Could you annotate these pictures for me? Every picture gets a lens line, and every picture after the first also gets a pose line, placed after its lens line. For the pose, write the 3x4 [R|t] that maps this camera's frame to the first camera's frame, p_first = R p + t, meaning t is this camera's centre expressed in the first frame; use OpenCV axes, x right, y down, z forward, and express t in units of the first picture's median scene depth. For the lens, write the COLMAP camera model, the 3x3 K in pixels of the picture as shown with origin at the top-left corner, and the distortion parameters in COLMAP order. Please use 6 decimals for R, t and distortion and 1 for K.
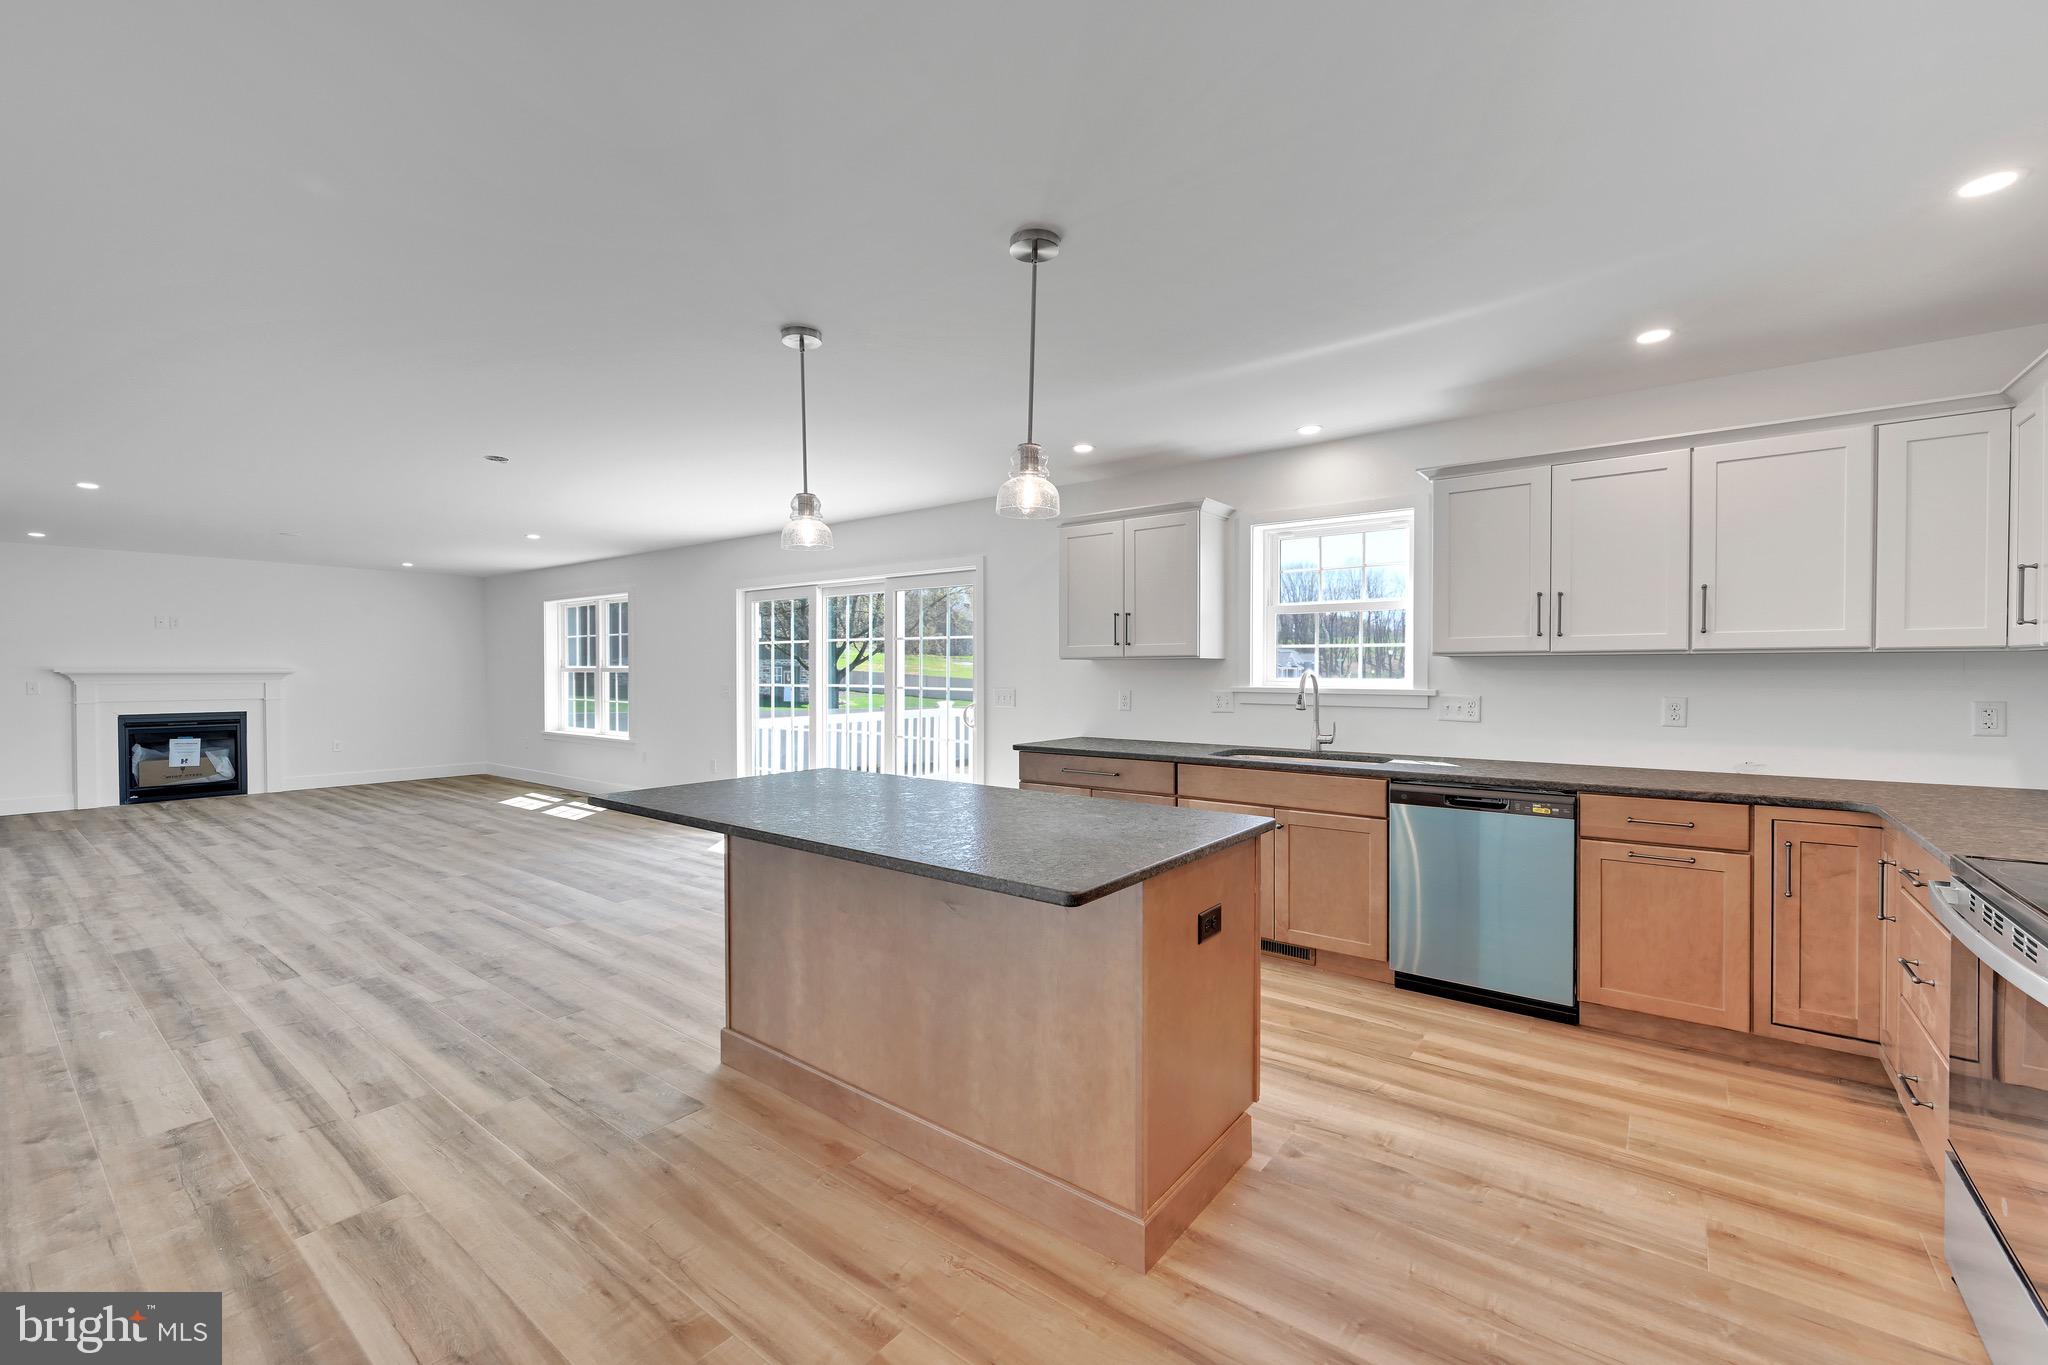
lens RADIAL K [[815.8, 0, 1066.3], [0, 815.8, 690.9], [0, 0, 1]] dist [0.000607, 0.000230]
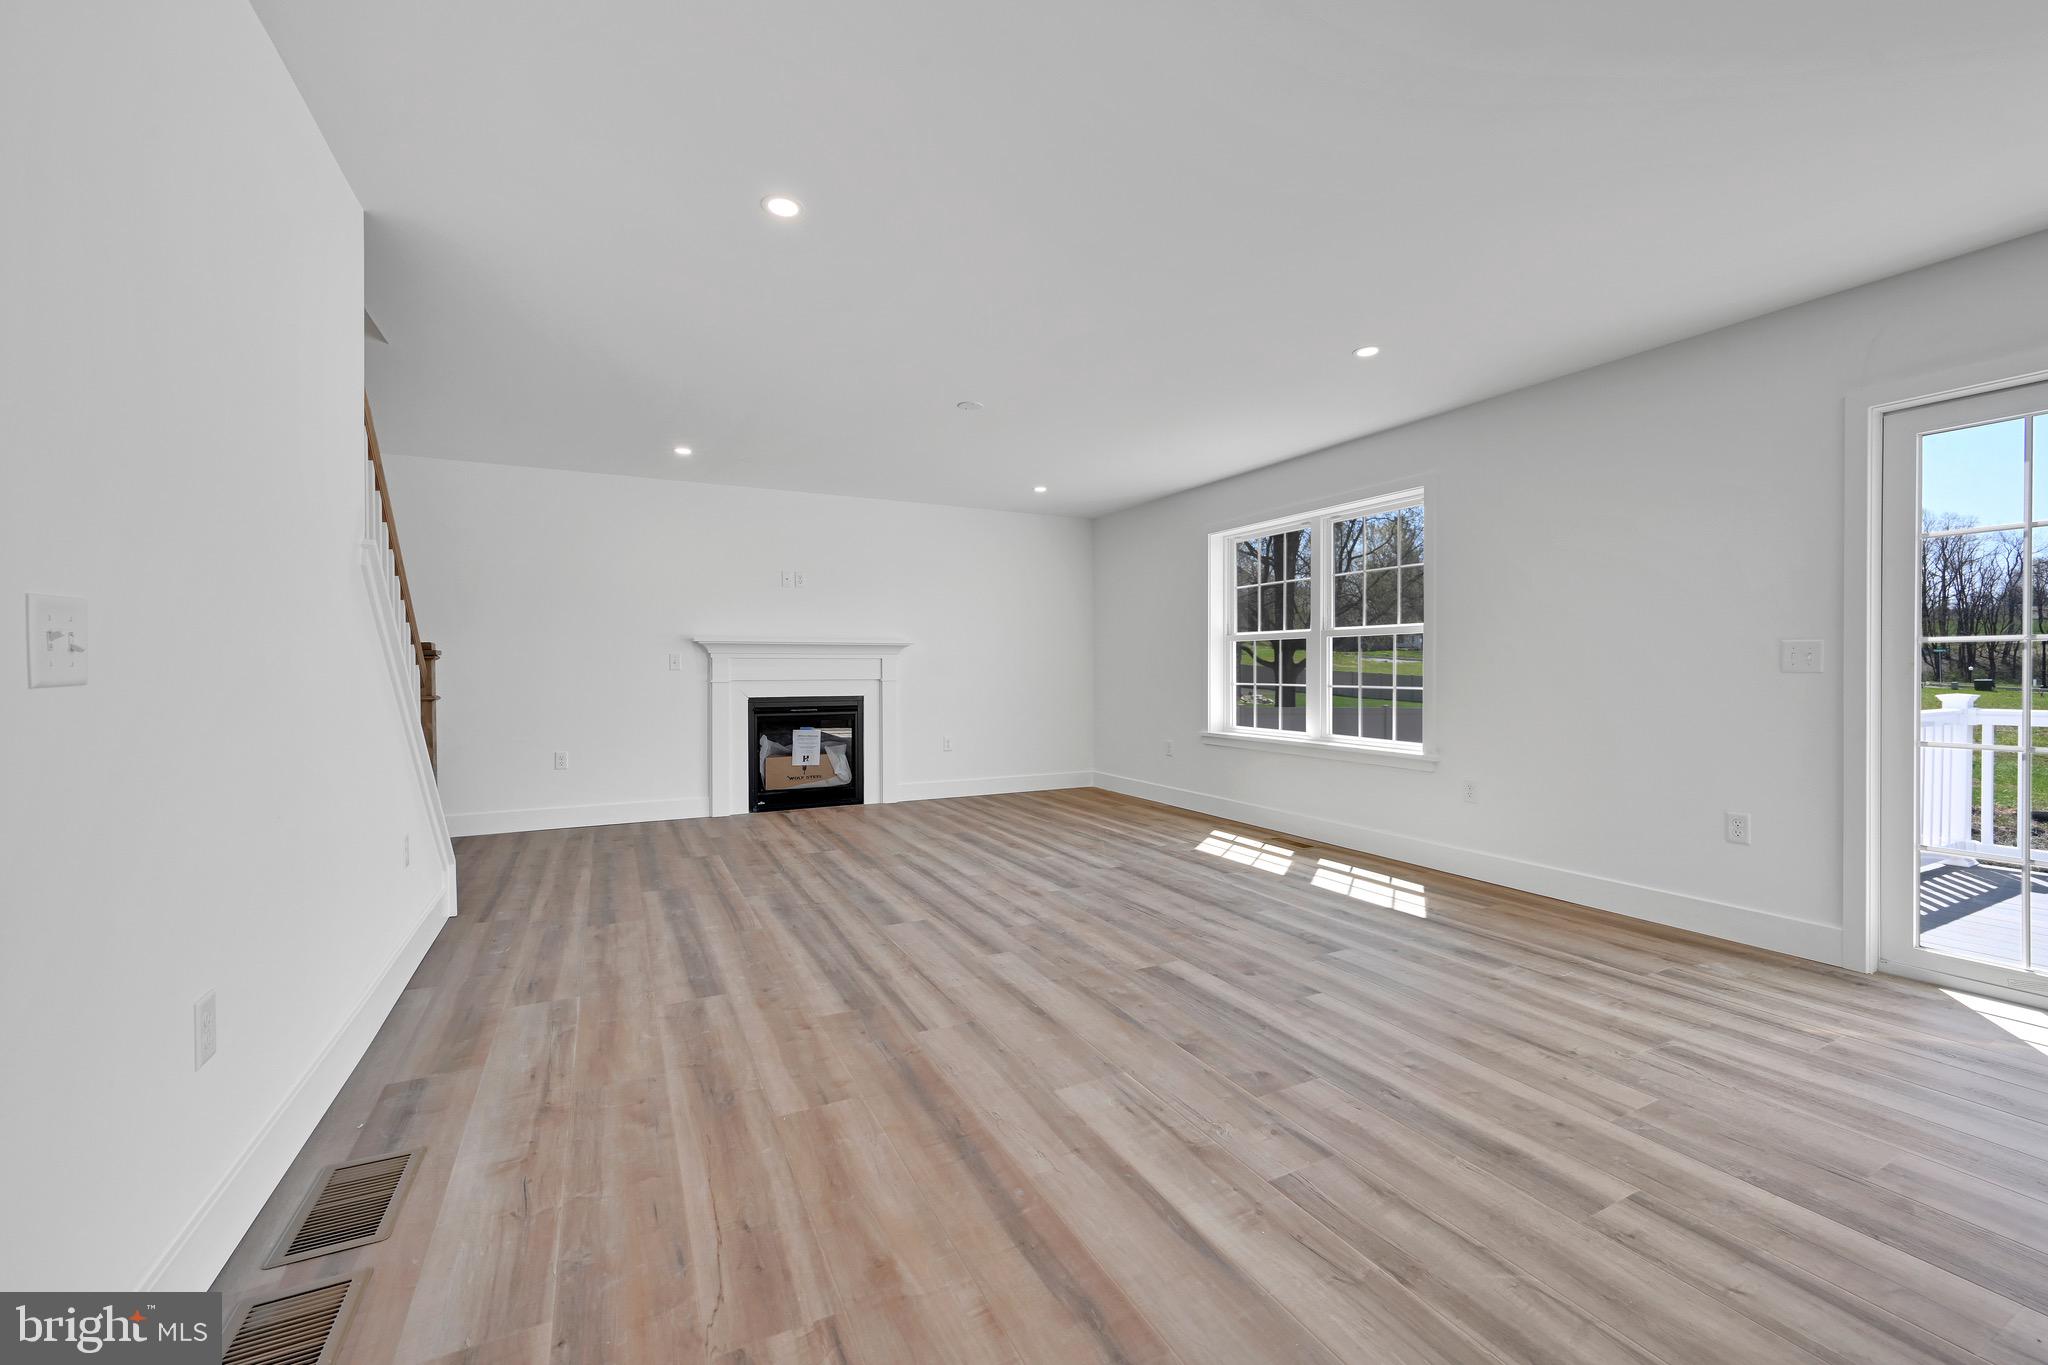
lens RADIAL K [[805.0, 0, 1024.0], [0, 805.0, 682.5], [0, 0, 1]] dist [0.000750, -0.000065]
pose [[0.890569, 0.002892, -0.454840, -0.538616], [-0.008554, 0.999909, -0.010391, 0.019906], [0.454768, 0.013144, 0.890513, 0.406036]]
